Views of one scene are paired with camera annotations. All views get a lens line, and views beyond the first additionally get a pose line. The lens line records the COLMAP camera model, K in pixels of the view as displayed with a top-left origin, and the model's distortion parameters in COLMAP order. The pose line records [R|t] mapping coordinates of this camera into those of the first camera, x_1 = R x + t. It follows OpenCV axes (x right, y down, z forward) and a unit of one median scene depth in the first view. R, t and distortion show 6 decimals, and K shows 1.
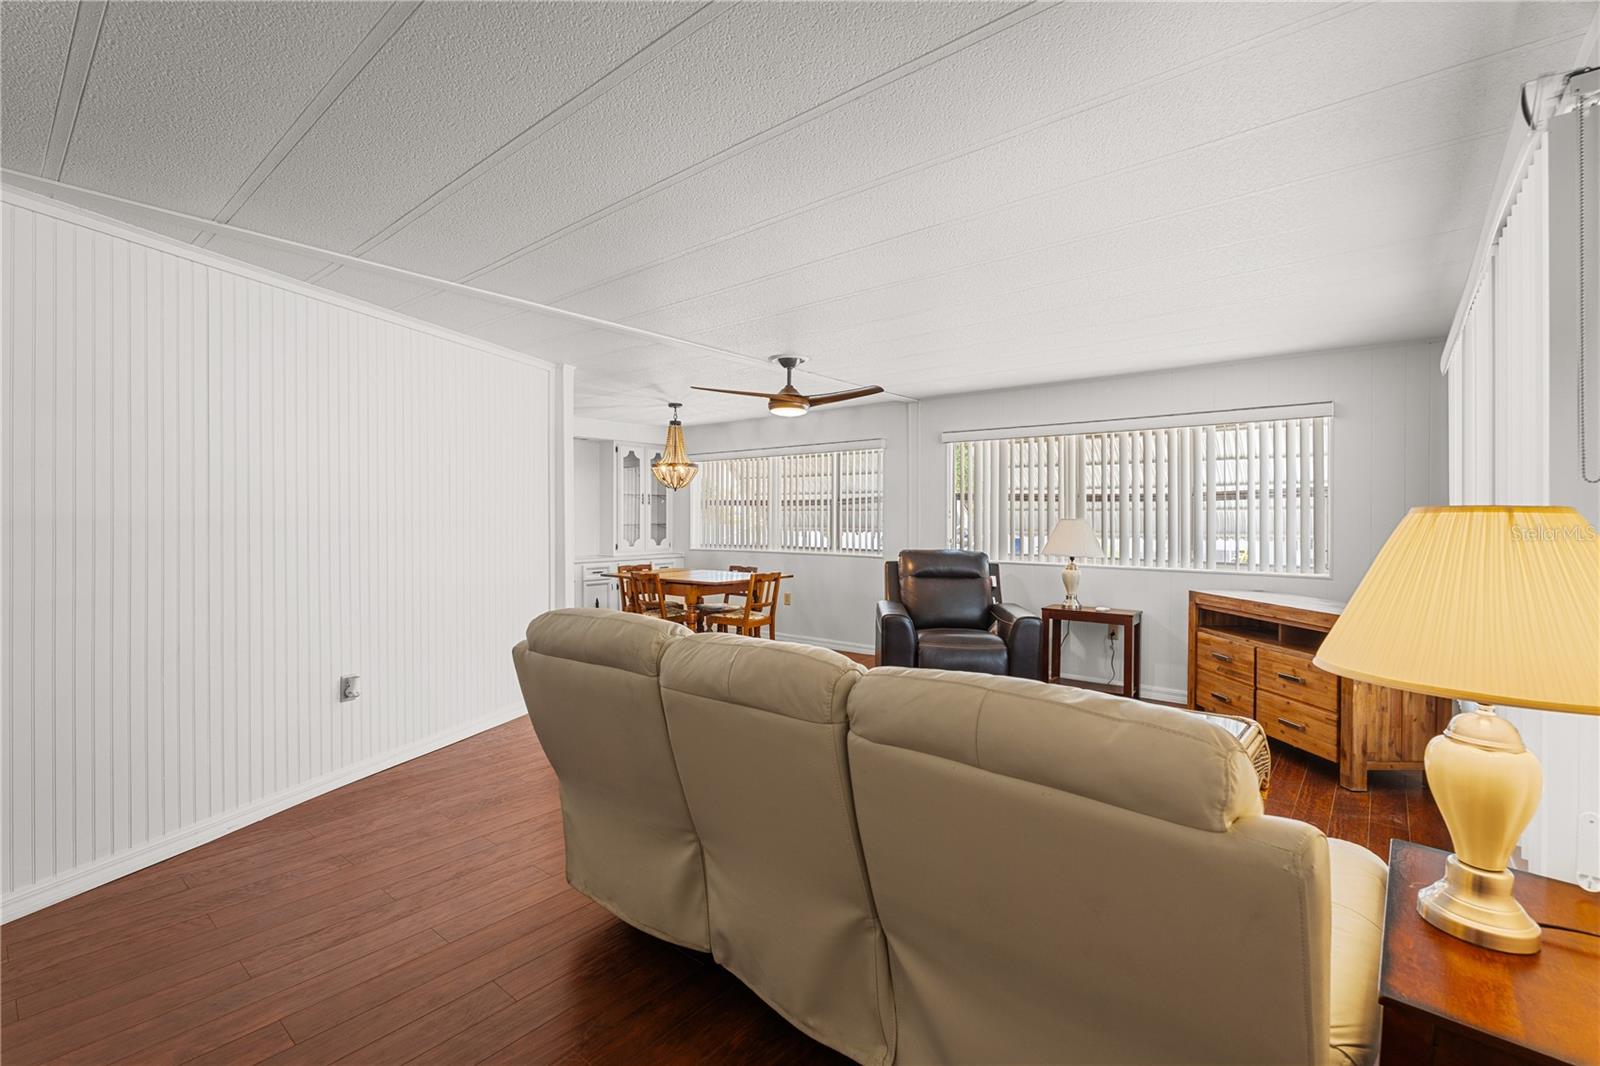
lens RADIAL K [[704.1, 0, 800.0], [0, 704.1, 533.0], [0, 0, 1]] dist [-0.003278, -0.000104]
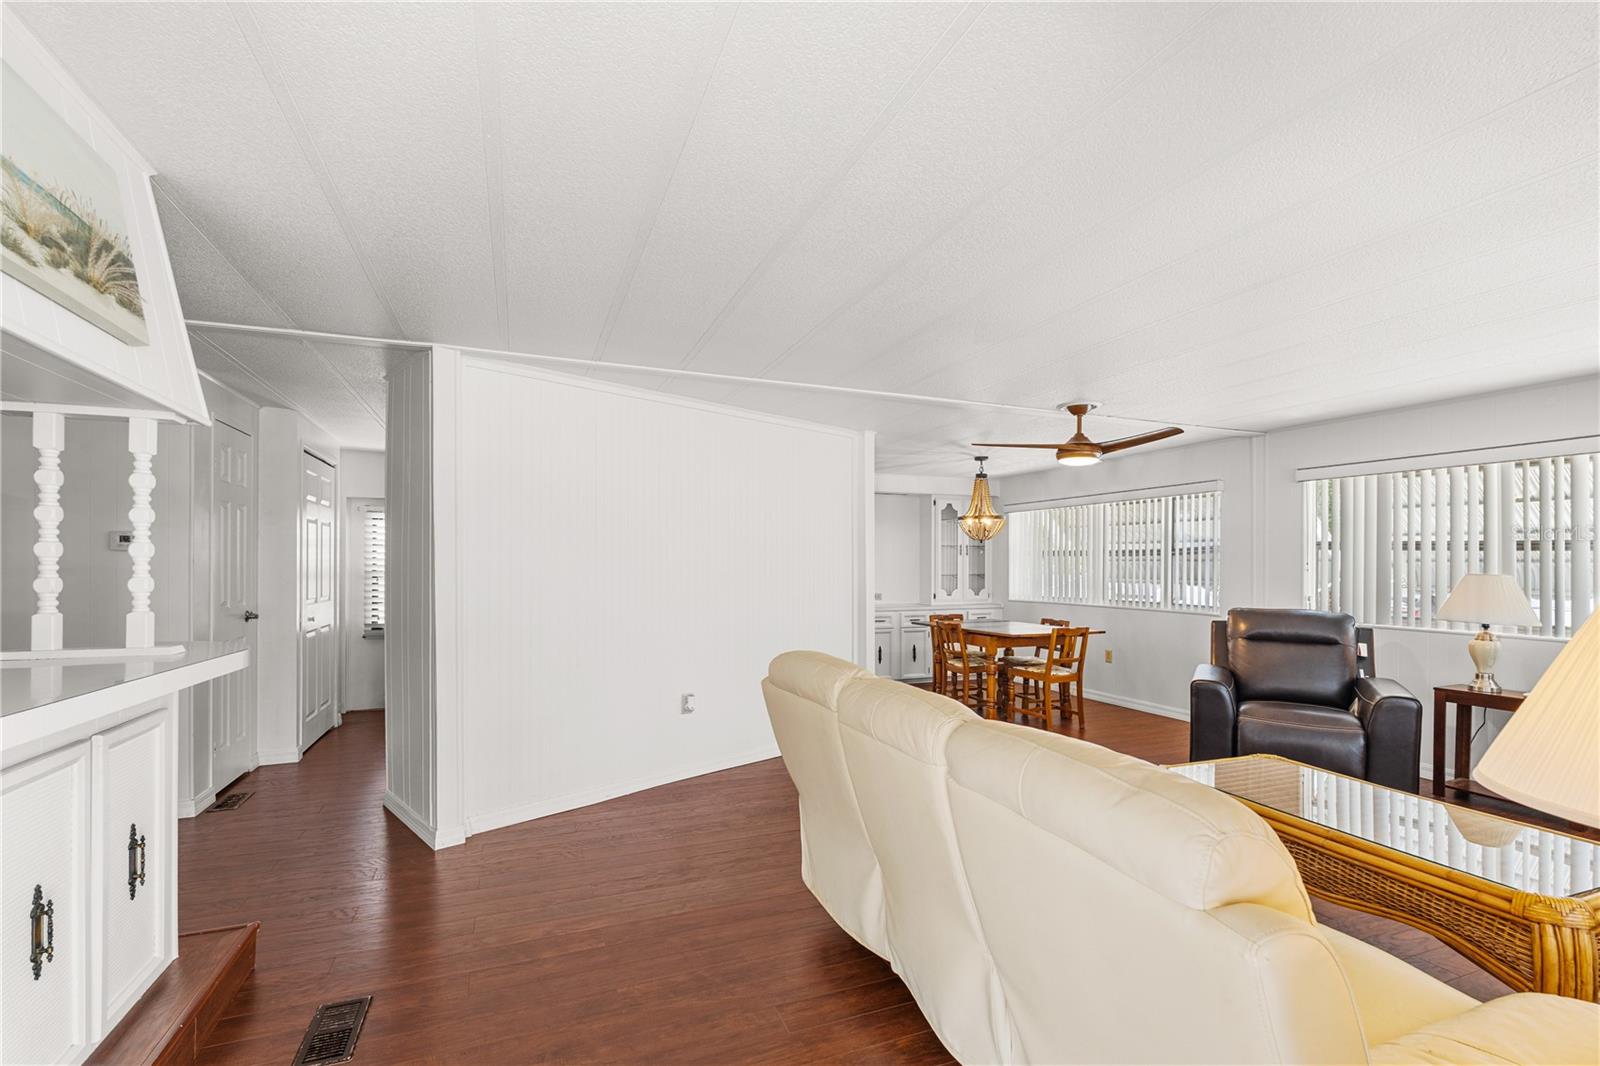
lens RADIAL K [[708.1, 0, 798.8], [0, 708.1, 571.3], [0, 0, 1]] dist [-0.000391, -0.000015]
pose [[0.880486, 0.005756, -0.474038, 0.087182], [-0.012427, 0.999863, -0.010941, -0.004748], [0.473910, 0.015524, 0.880437, -0.025300]]
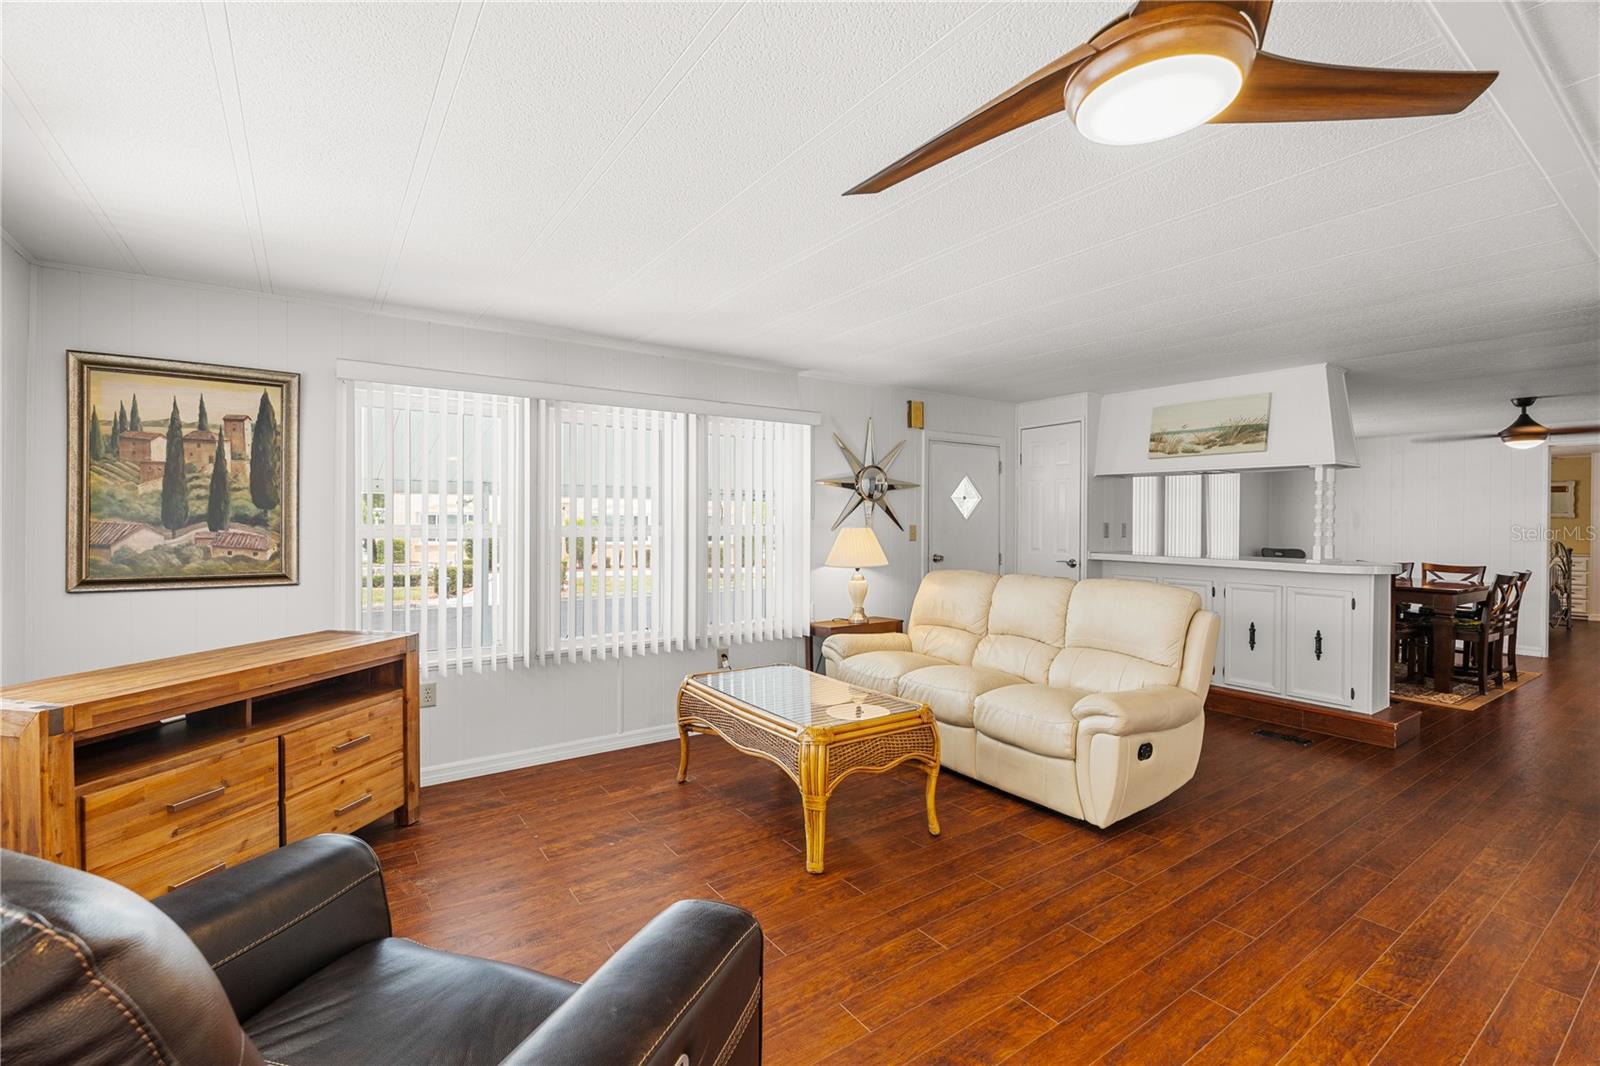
lens RADIAL K [[698.5, 0, 799.1], [0, 698.5, 522.8], [0, 0, 1]] dist [-0.009059, 0.000157]
pose [[-0.963402, -0.003077, 0.268043, 0.027945], [0.002671, 0.999774, 0.021078, -0.028733], [-0.268047, 0.021022, -0.963176, 1.053998]]
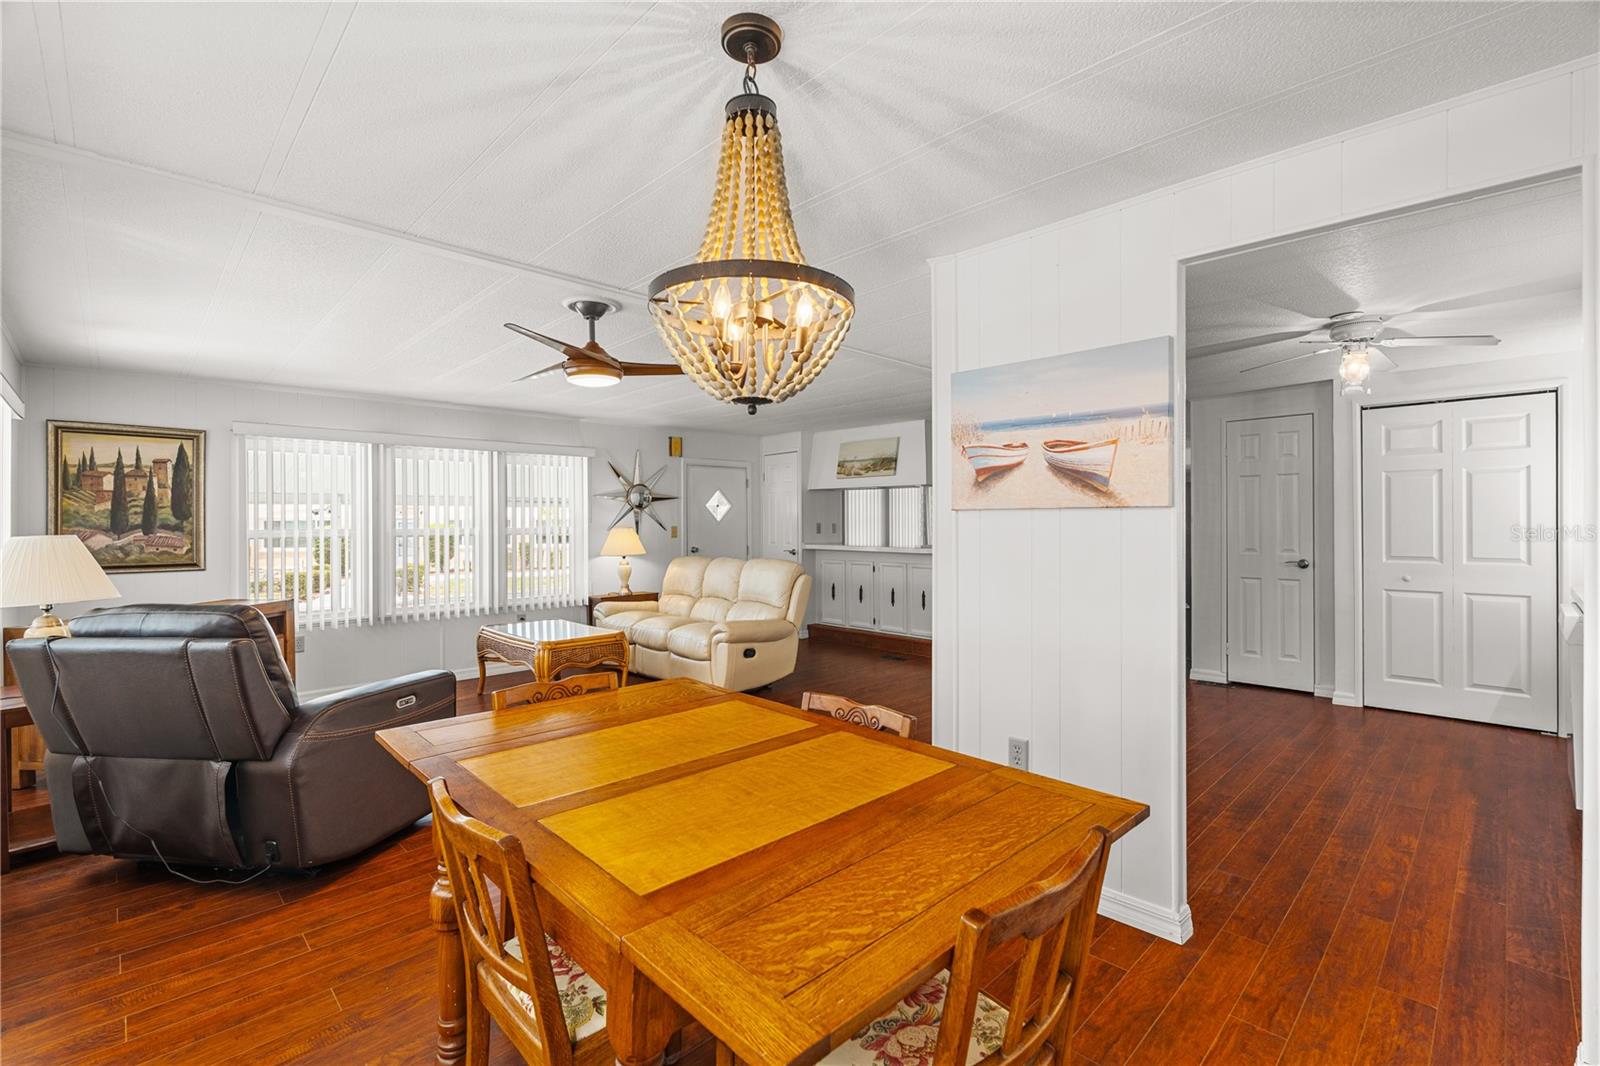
lens RADIAL K [[698.5, 0, 799.1], [0, 698.5, 522.8], [0, 0, 1]] dist [-0.009059, 0.000157]
pose [[-0.994573, 0.006829, 0.103813, -0.244779], [0.009007, 0.999749, 0.020517, -0.036540], [-0.103646, 0.021341, -0.994385, 1.393106]]
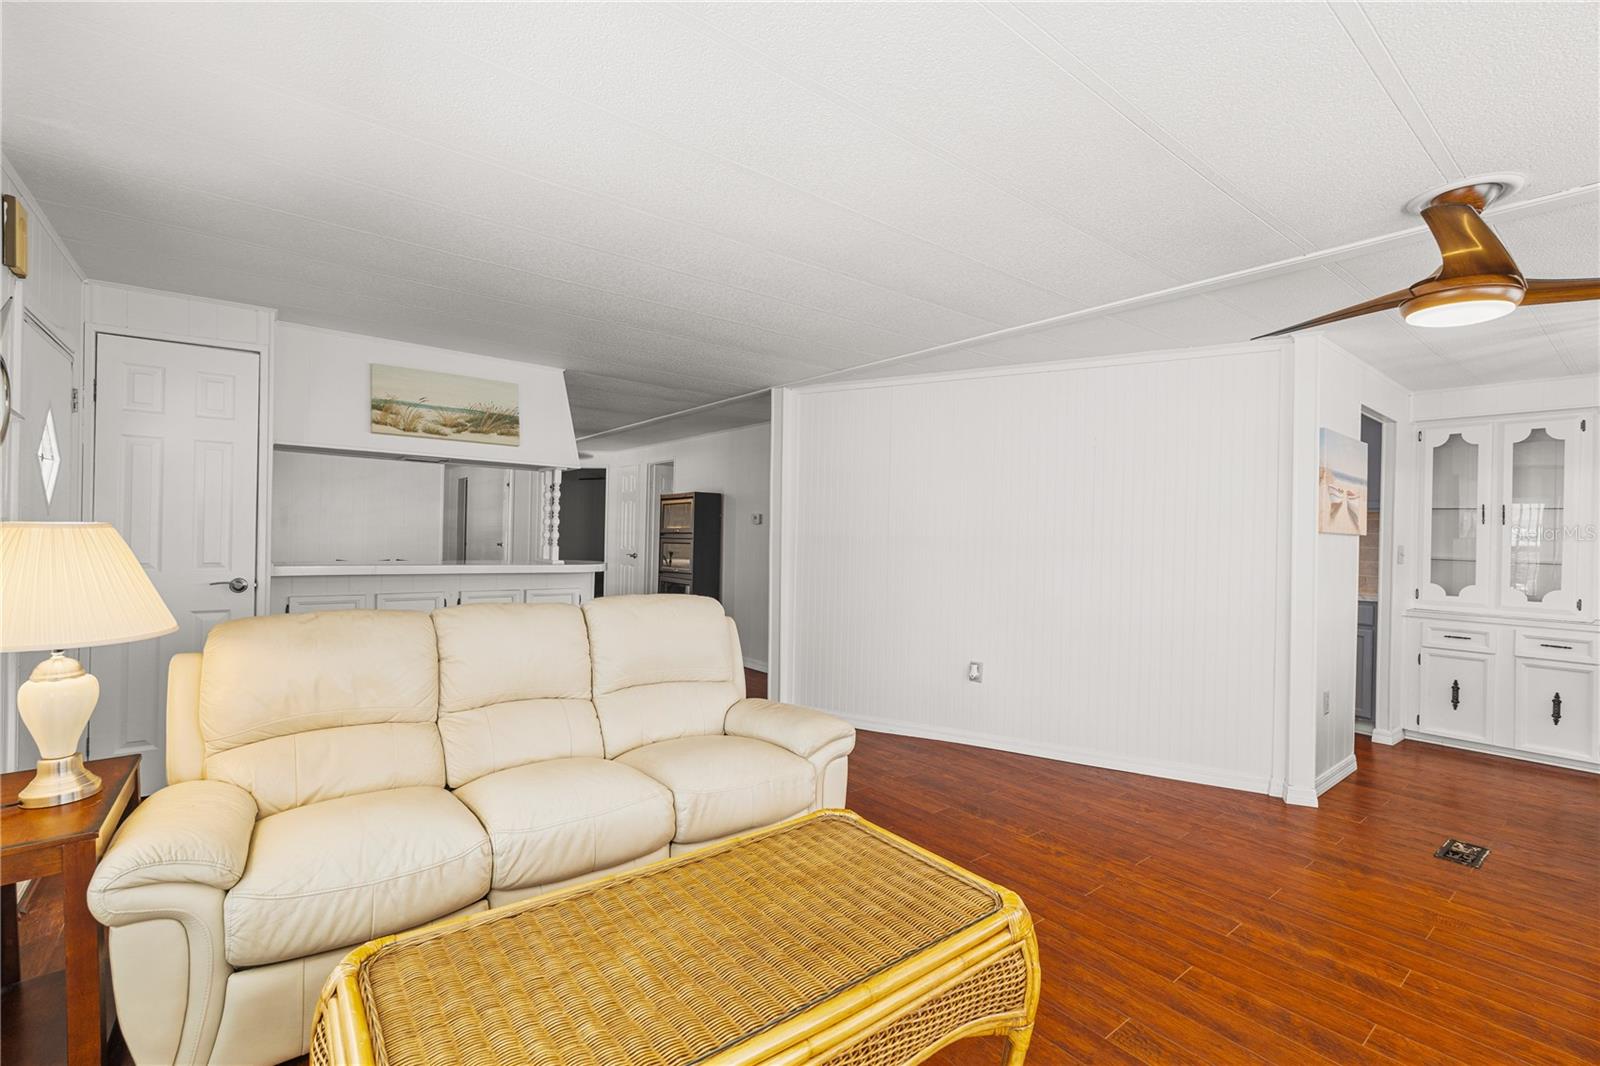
lens RADIAL K [[709.7, 0, 795.8], [0, 709.7, 538.0], [0, 0, 1]] dist [-0.002231, 0.000119]
pose [[-0.209429, 0.000756, -0.977824, 0.420576], [-0.038728, 0.999209, 0.009067, -0.012999], [0.977057, 0.039768, -0.209234, 0.569490]]
